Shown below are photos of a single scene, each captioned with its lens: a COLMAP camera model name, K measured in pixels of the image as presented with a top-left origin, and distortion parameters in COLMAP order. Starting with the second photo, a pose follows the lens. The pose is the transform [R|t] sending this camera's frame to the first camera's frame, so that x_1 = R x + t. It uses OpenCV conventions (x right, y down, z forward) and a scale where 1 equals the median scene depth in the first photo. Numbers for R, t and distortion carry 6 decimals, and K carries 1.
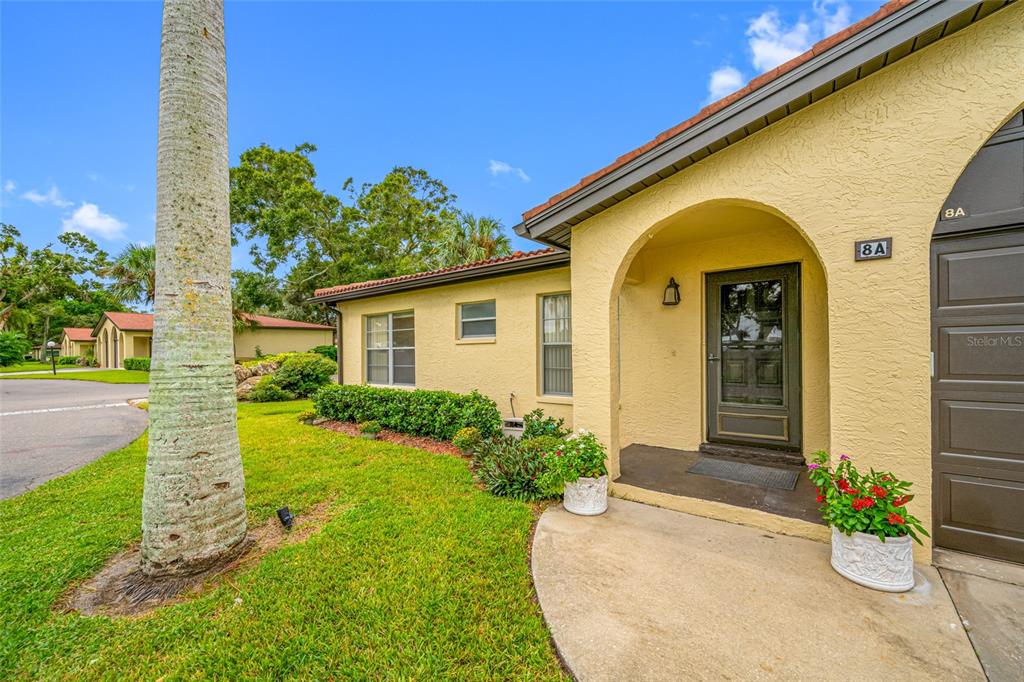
lens RADIAL K [[407.0, 0, 508.3], [0, 407.0, 354.2], [0, 0, 1]] dist [0.003896, 0.001297]
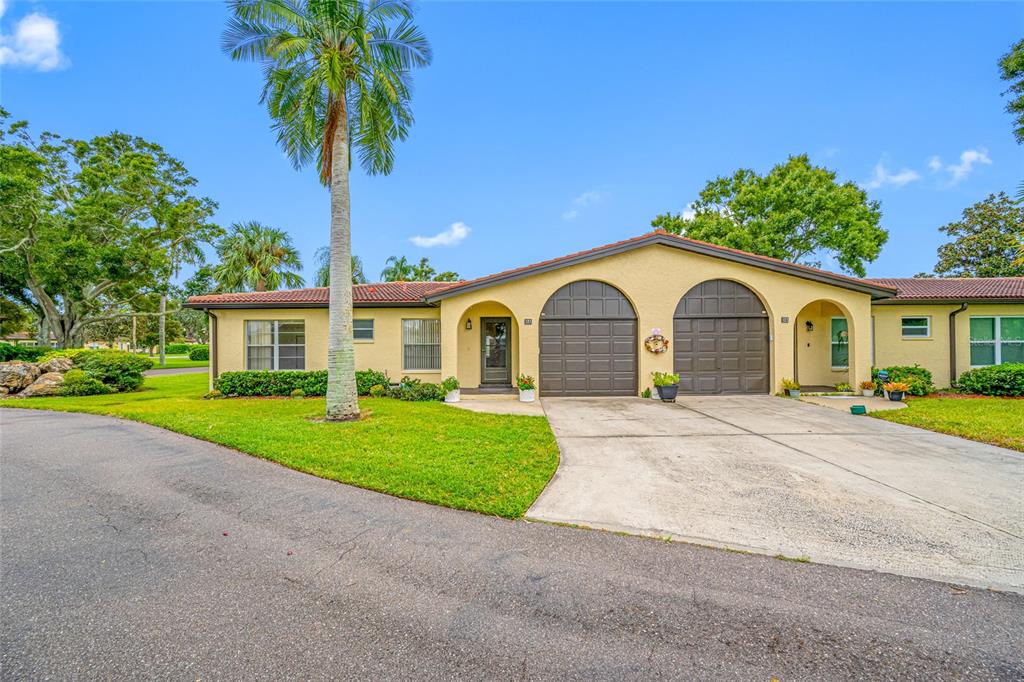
lens RADIAL K [[407.0, 0, 515.5], [0, 407.0, 342.7], [0, 0, 1]] dist [0.003896, 0.001297]
pose [[0.787922, 0.019227, 0.615475, -0.517074], [-0.000053, 0.999515, -0.031156, 0.021559], [-0.615775, 0.024516, 0.787541, -0.645545]]
